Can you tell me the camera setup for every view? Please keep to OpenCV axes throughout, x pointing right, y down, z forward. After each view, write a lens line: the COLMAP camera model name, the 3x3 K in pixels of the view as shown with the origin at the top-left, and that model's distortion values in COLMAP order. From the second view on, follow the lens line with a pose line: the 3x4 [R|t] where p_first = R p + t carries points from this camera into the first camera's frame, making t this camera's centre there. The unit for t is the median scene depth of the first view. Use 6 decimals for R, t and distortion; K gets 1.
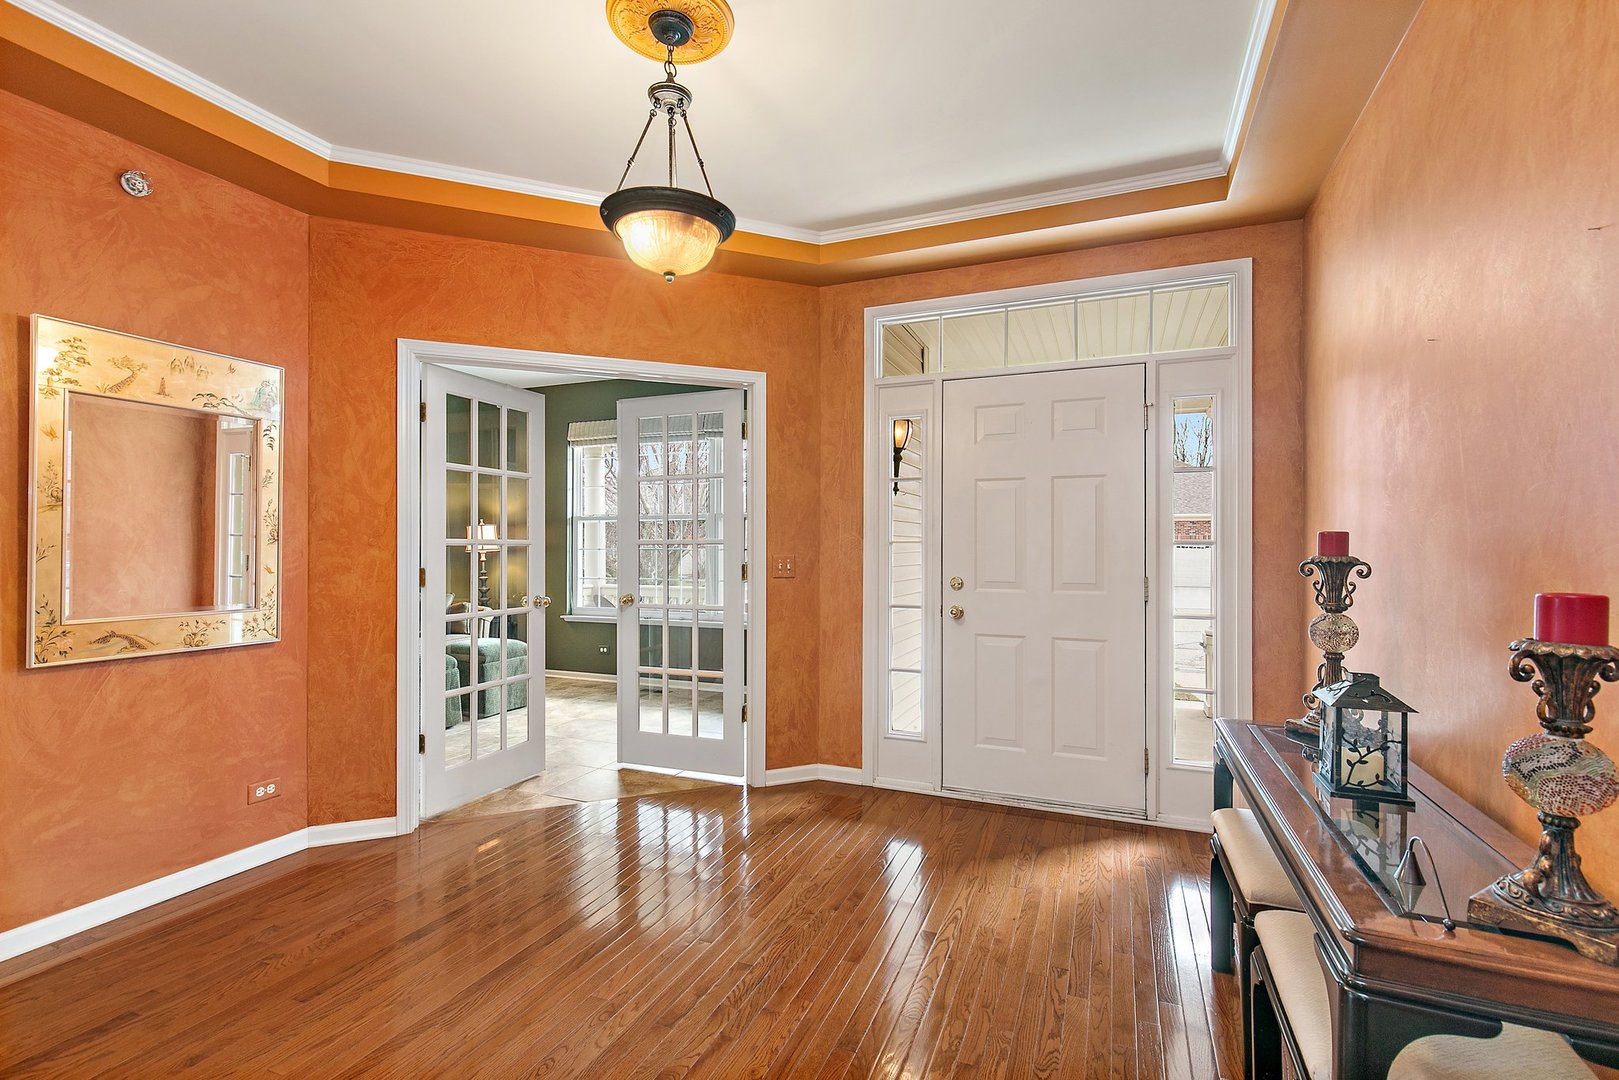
lens RADIAL K [[728.1, 0, 808.1], [0, 728.1, 544.3], [0, 0, 1]] dist [0.001100, 0.000020]
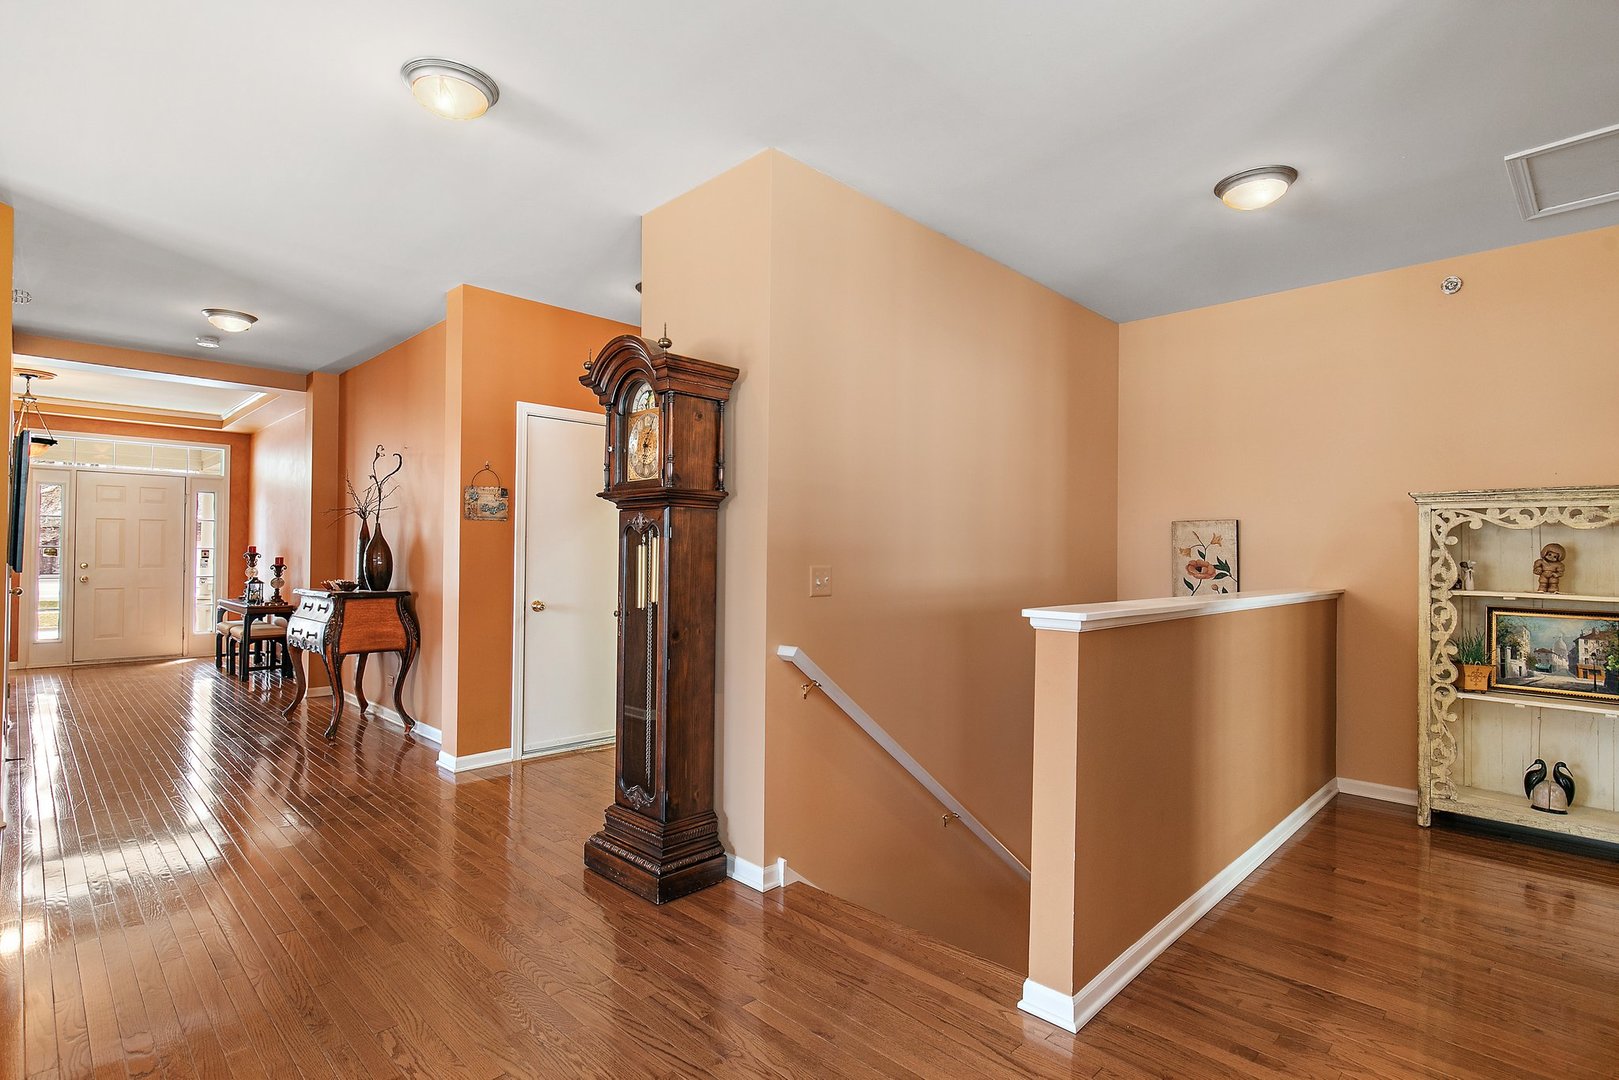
lens RADIAL K [[790.6, 0, 805.4], [0, 790.6, 548.5], [0, 0, 1]] dist [-0.001751, -0.000421]
pose [[0.372515, 0.009361, 0.927979, -1.120115], [-0.008857, 0.999939, -0.006532, -0.002359], [-0.927984, -0.005786, 0.372575, -1.773550]]
